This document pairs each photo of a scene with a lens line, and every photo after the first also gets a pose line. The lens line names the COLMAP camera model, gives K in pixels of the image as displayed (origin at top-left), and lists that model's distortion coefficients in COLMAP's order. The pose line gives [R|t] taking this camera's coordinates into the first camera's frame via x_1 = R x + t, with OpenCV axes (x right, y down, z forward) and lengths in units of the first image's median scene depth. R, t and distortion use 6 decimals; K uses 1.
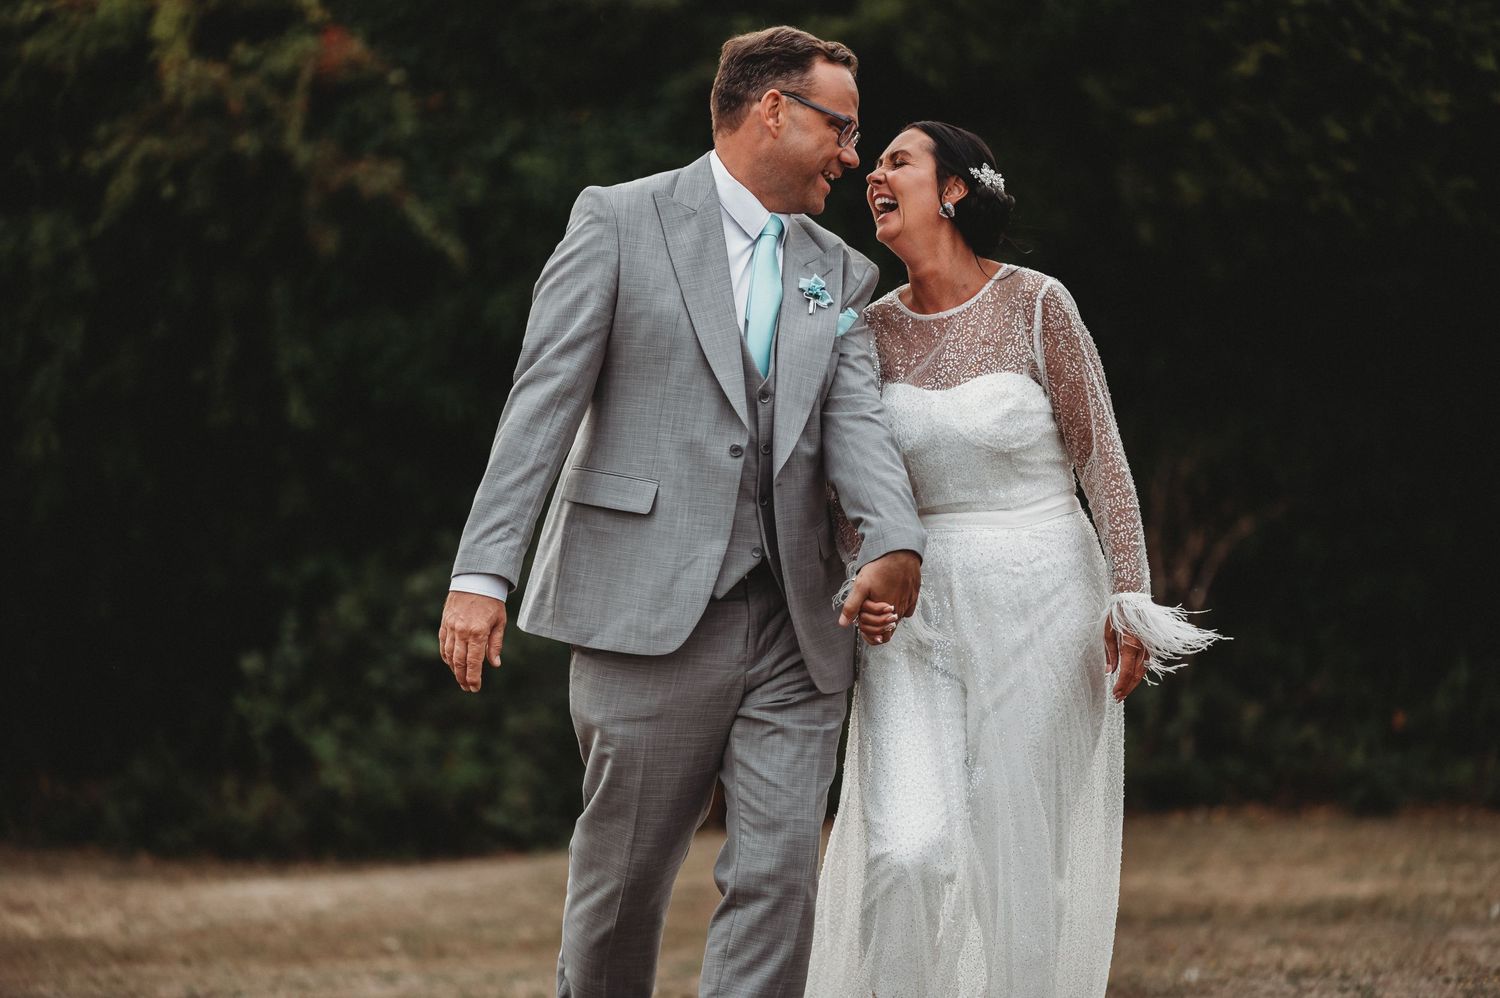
lens RADIAL K [[7617.0, 0, 744.5], [0, 7617.0, 495.4], [0, 0, 1]] dist [0.164310, 0.000000]
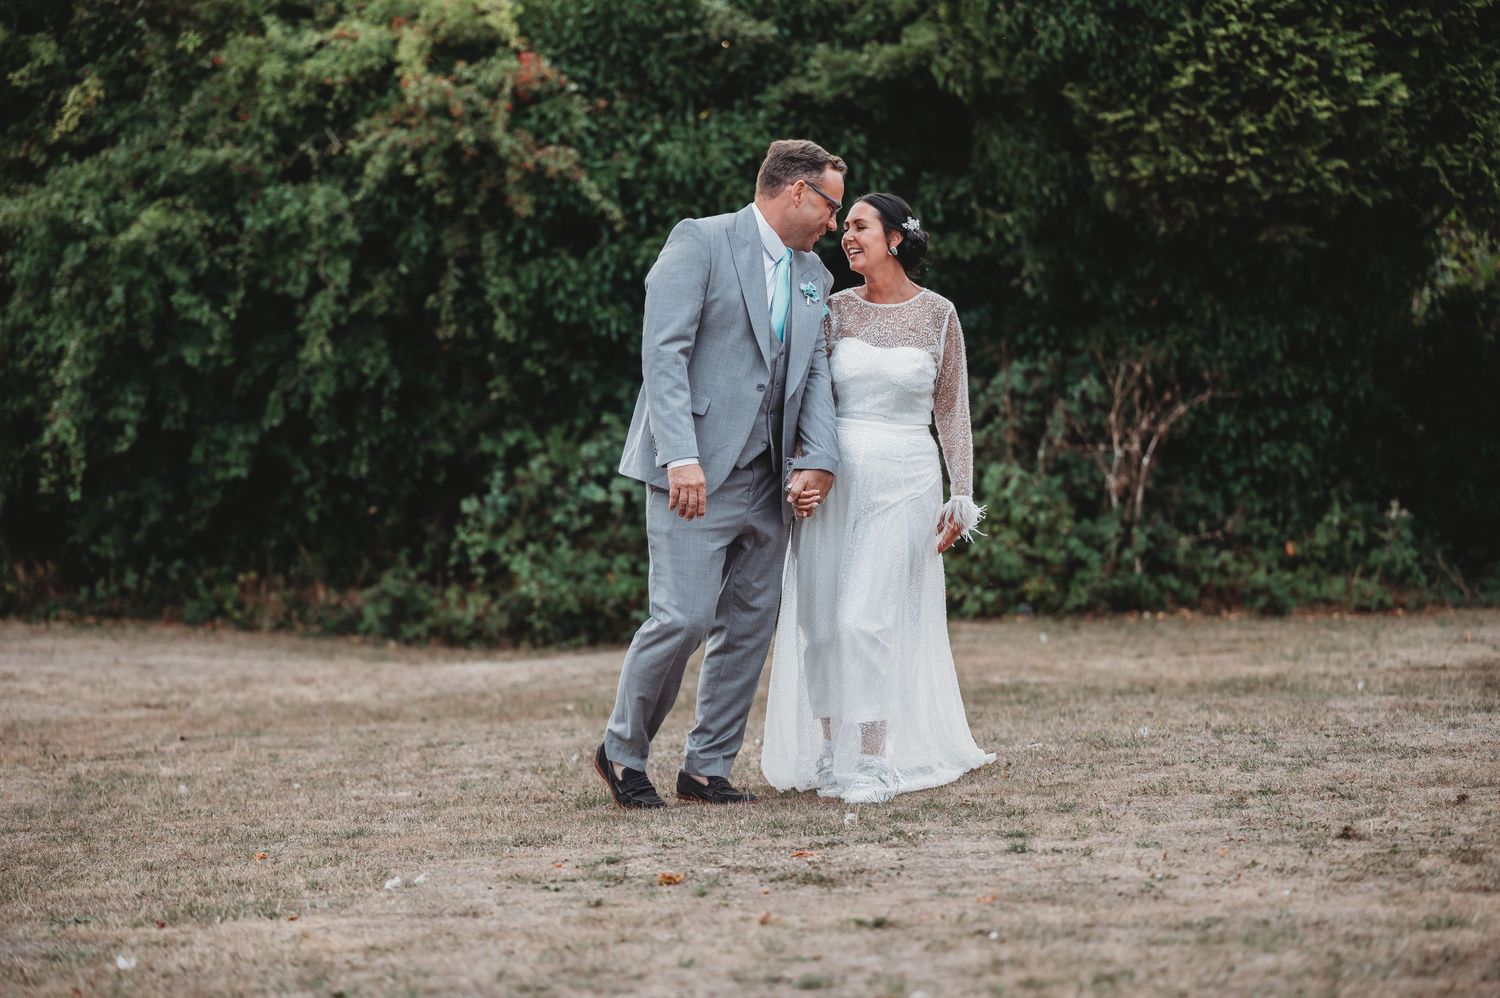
lens RADIAL K [[4757.0, 0, 760.0], [0, 4757.0, 503.8], [0, 0, 1]] dist [0.343558, 0.000000]
pose [[0.999997, 0.002400, -0.000831, -0.010499], [-0.002387, 0.999874, 0.015713, 0.007578], [0.000869, -0.015711, 0.999876, 0.125035]]
